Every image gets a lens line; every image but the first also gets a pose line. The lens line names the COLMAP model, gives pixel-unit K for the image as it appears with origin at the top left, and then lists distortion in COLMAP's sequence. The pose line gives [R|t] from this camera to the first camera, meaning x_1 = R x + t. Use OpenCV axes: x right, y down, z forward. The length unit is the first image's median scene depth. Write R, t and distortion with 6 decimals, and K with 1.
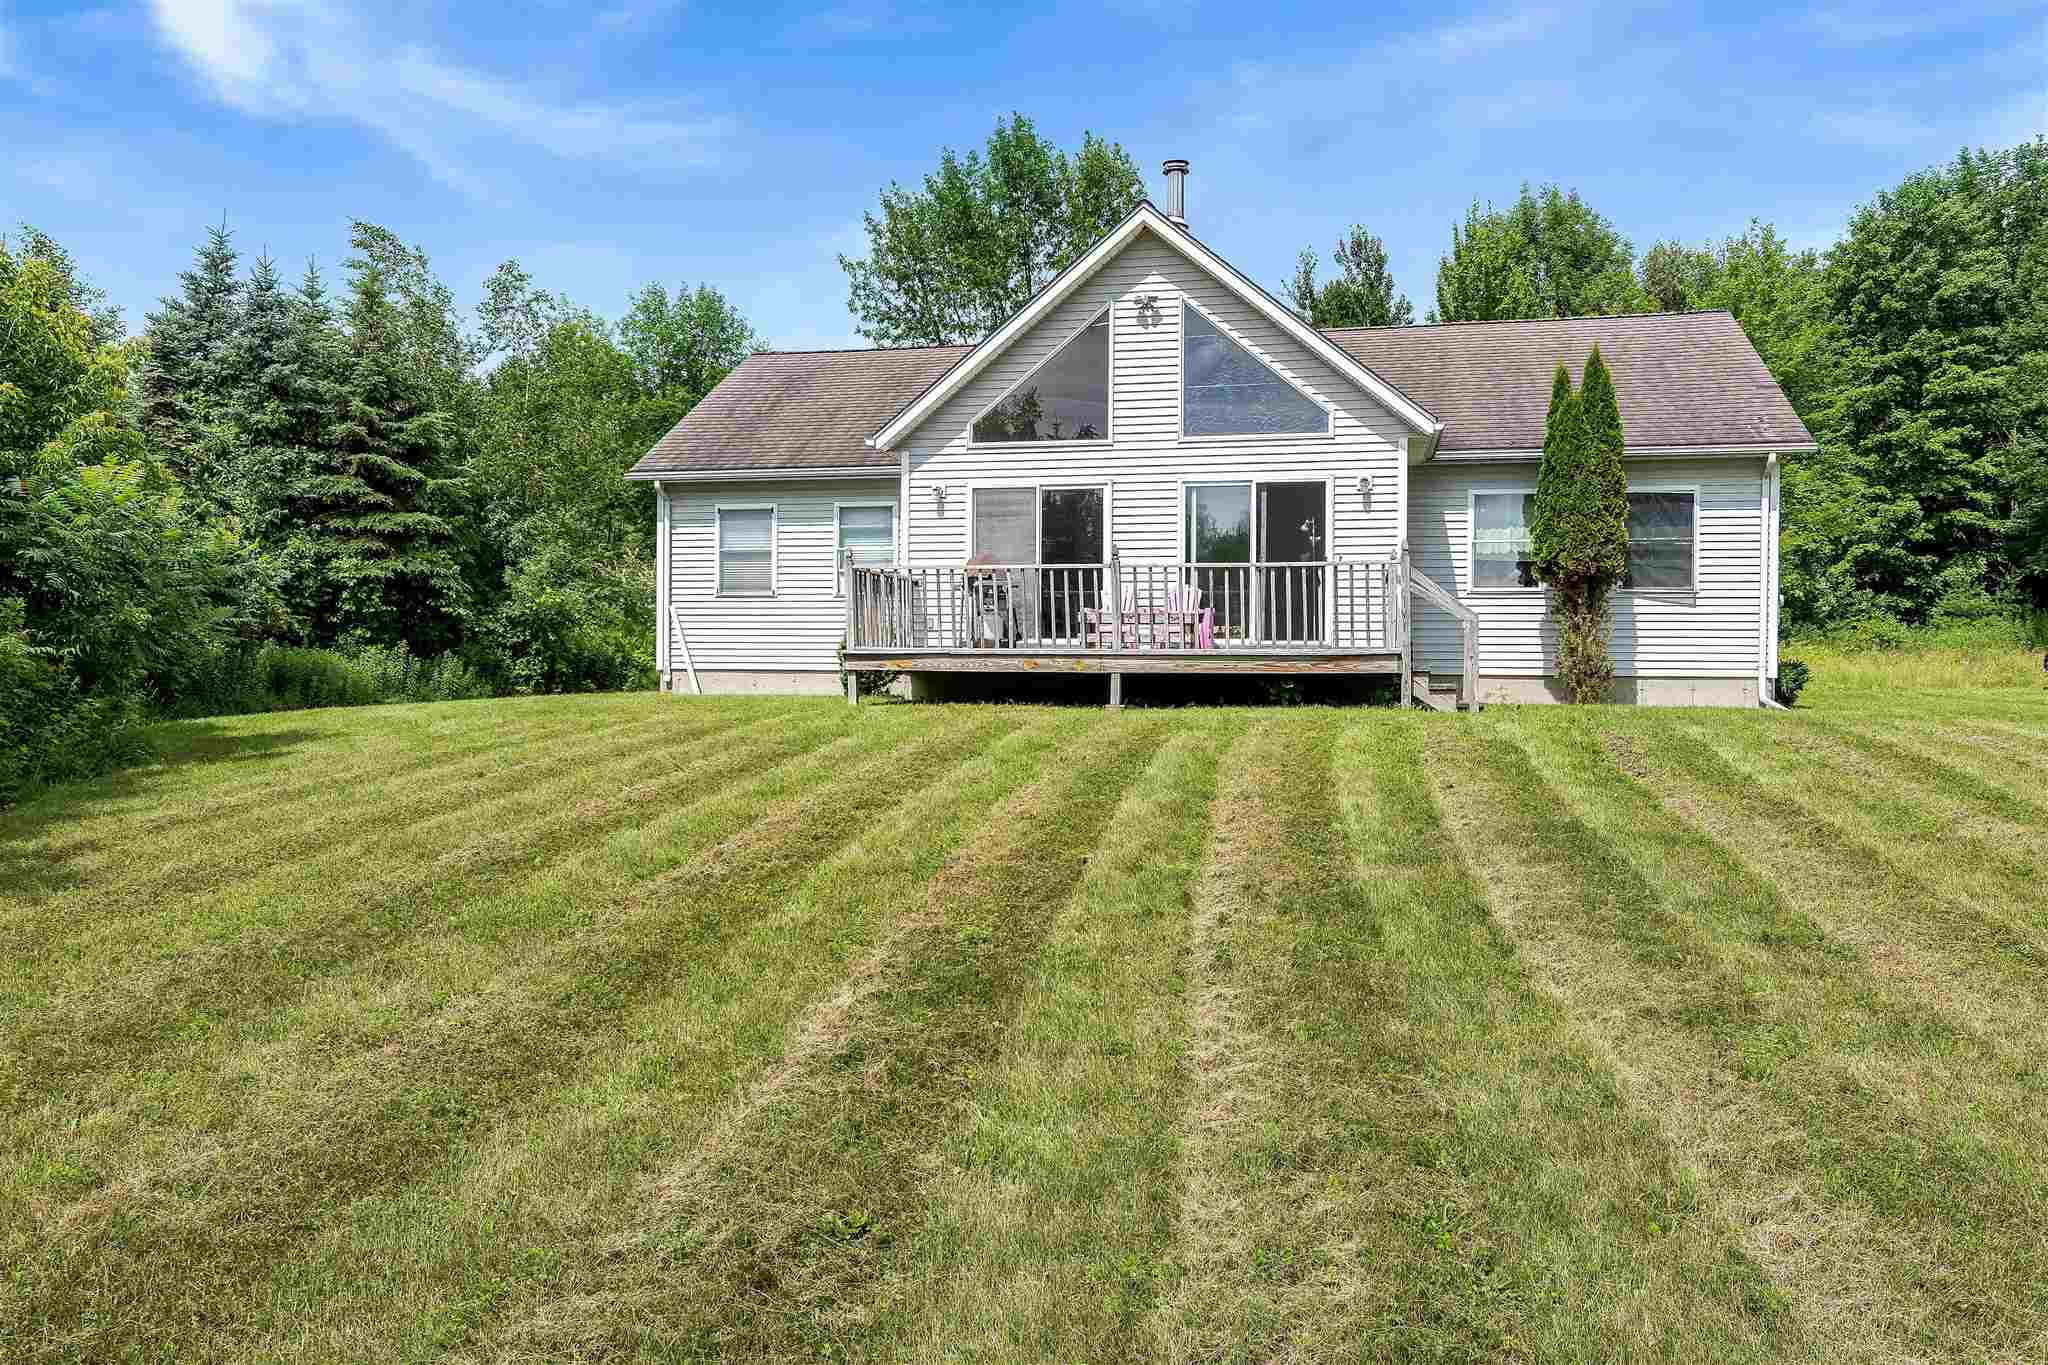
lens RADIAL K [[1495.8, 0, 1024.0], [0, 1495.8, 682.5], [0, 0, 1]] dist [-0.000267, -0.000205]
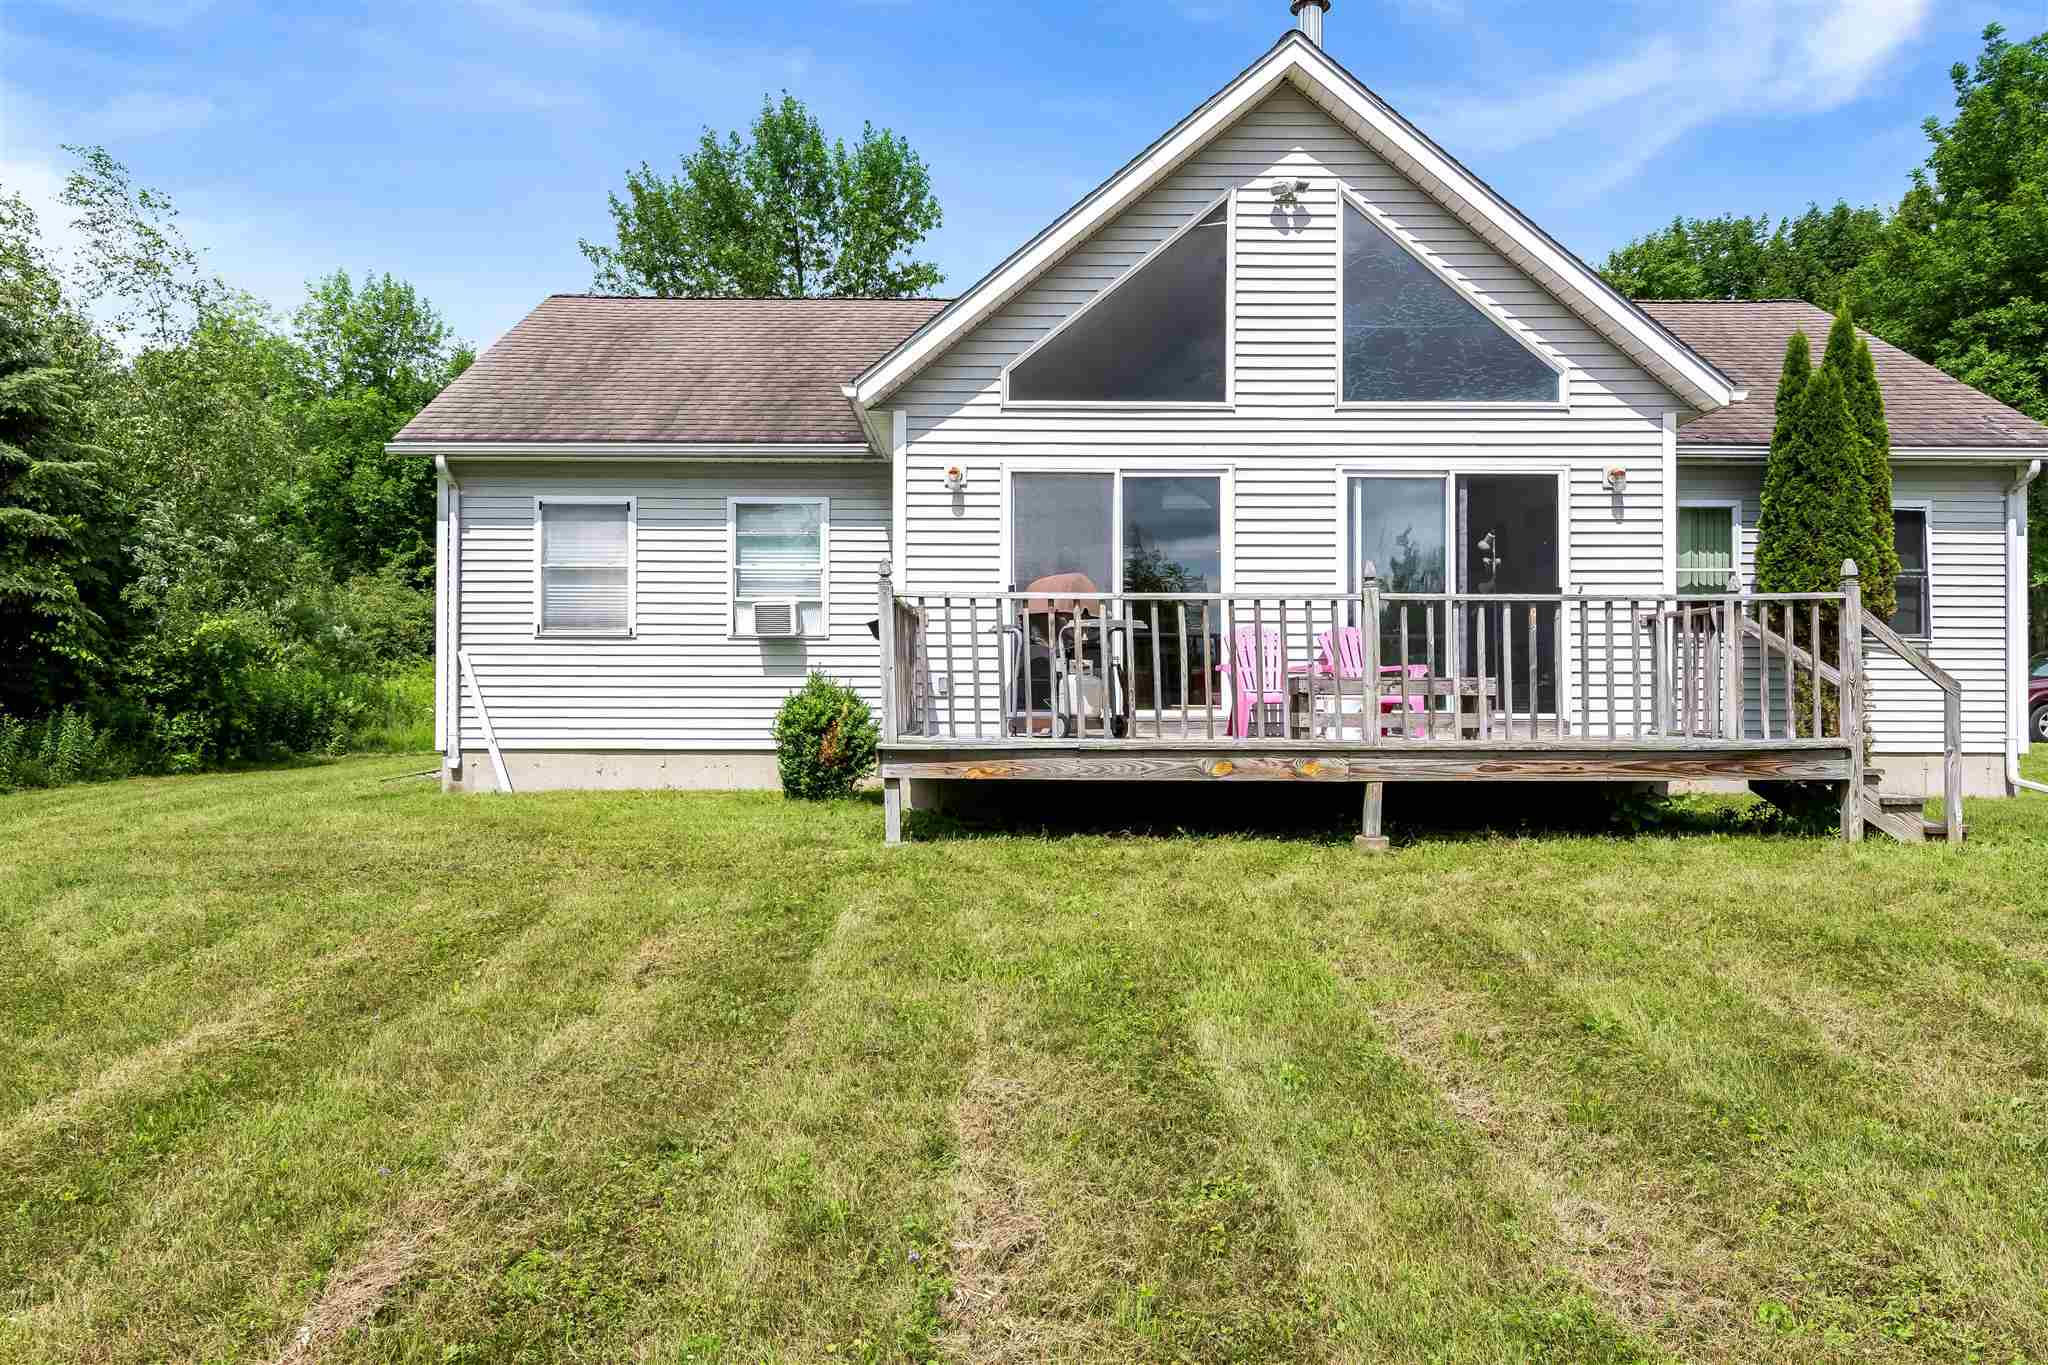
lens RADIAL K [[1382.2, 0, 1022.2], [0, 1382.2, 684.8], [0, 0, 1]] dist [0.003928, 0.002819]
pose [[0.972247, -0.002823, 0.233938, -0.164498], [0.006505, 0.999867, -0.014968, -0.030783], [-0.233864, 0.016074, 0.972136, 0.427205]]
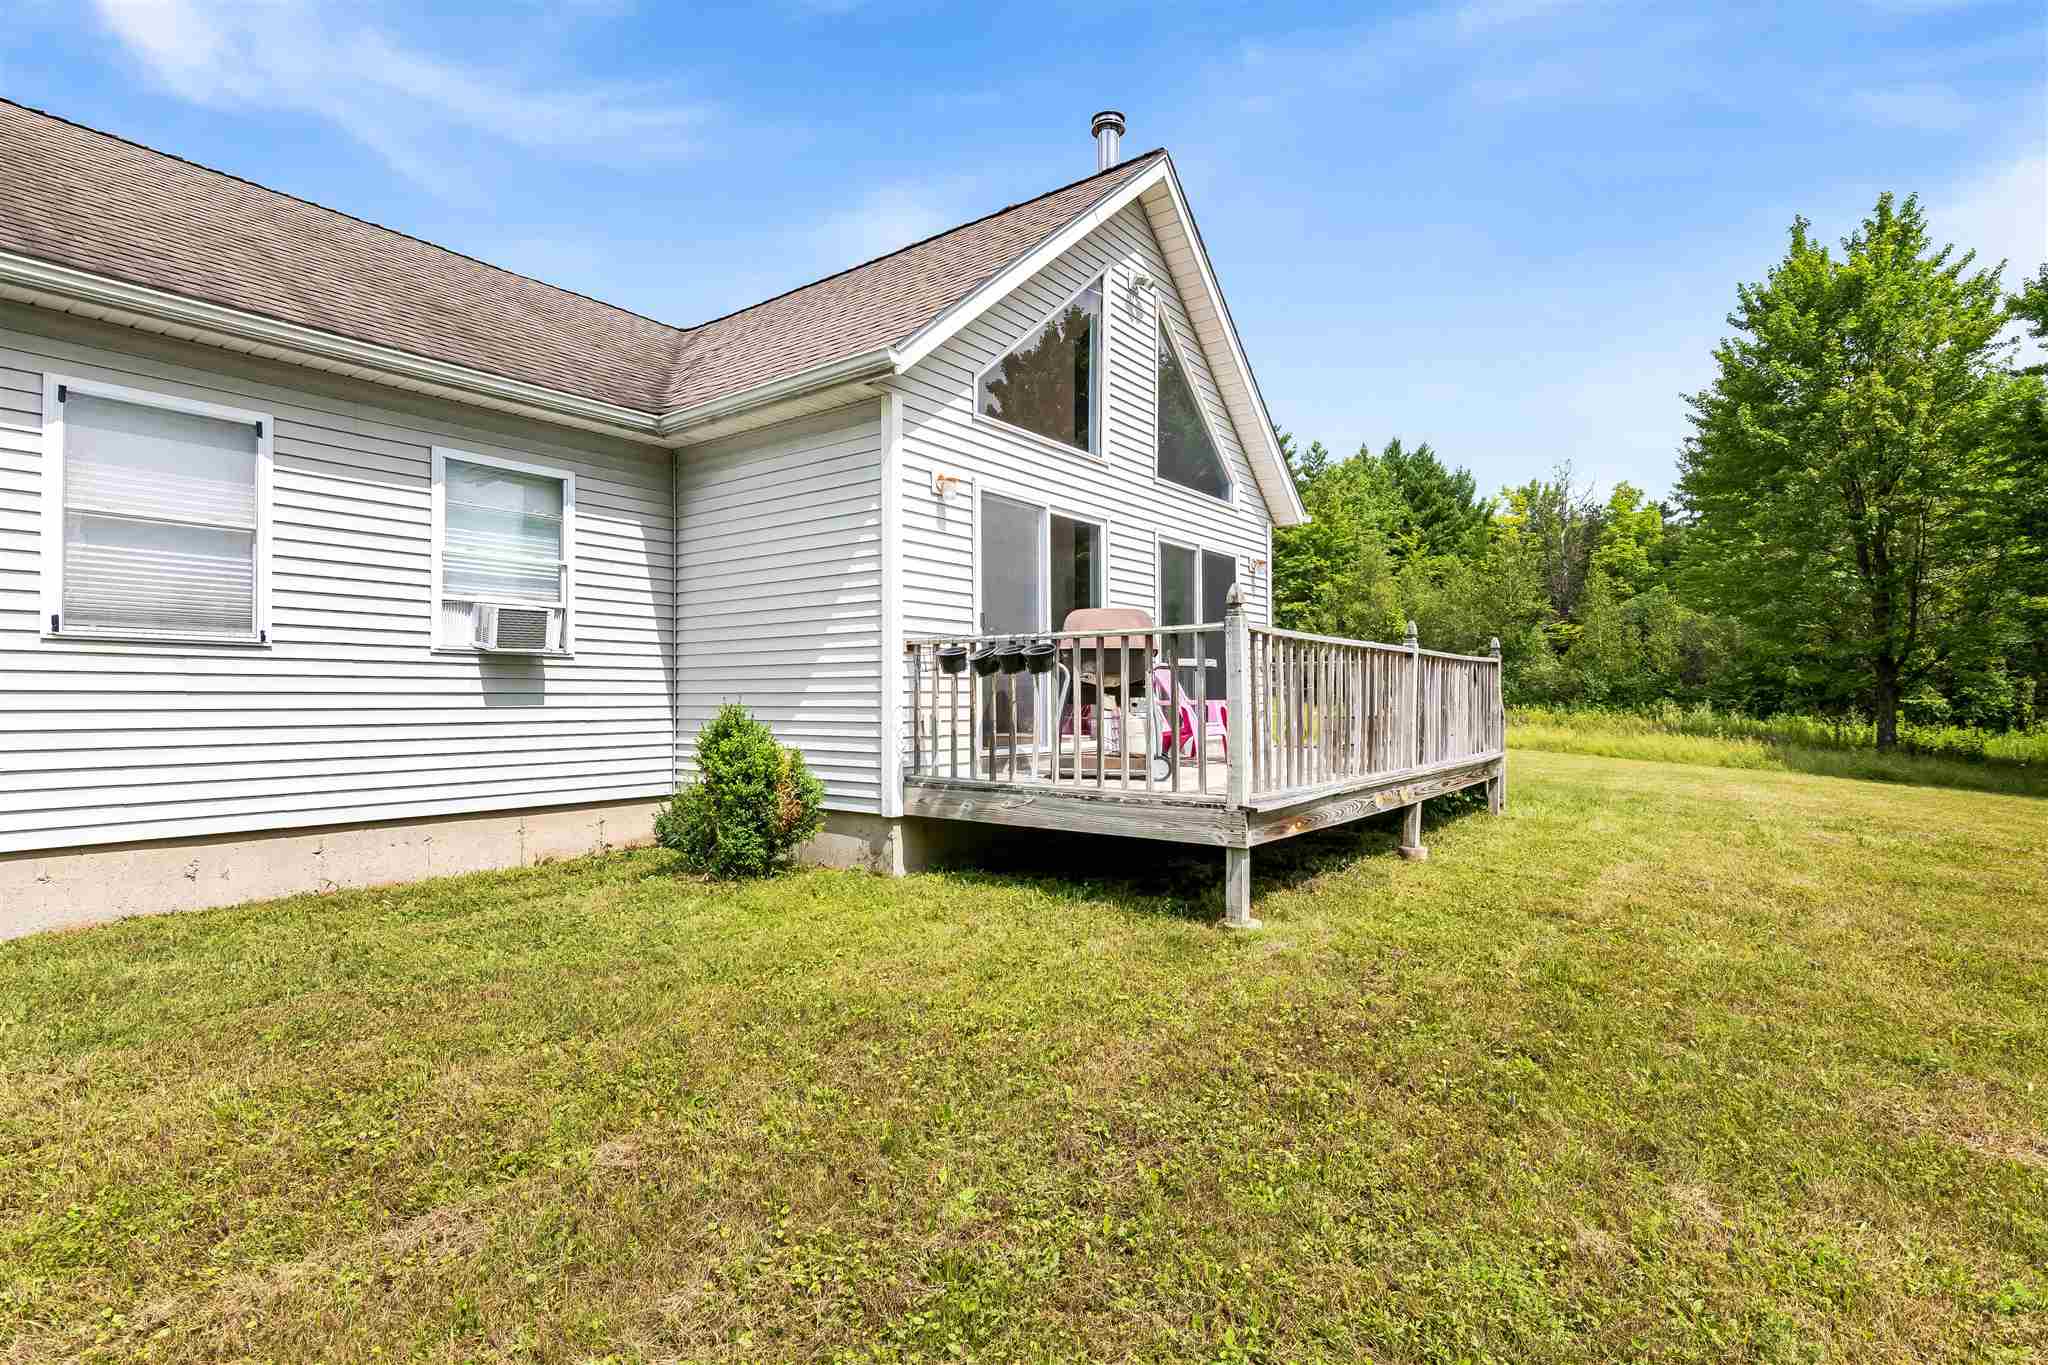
lens RADIAL K [[993.1, 0, 1025.9], [0, 993.1, 692.4], [0, 0, 1]] dist [-0.001254, -0.001587]
pose [[0.409352, -0.000847, 0.912376, -0.374581], [0.010557, 0.999937, -0.003808, -0.048671], [-0.912315, 0.011191, 0.409335, 0.815030]]
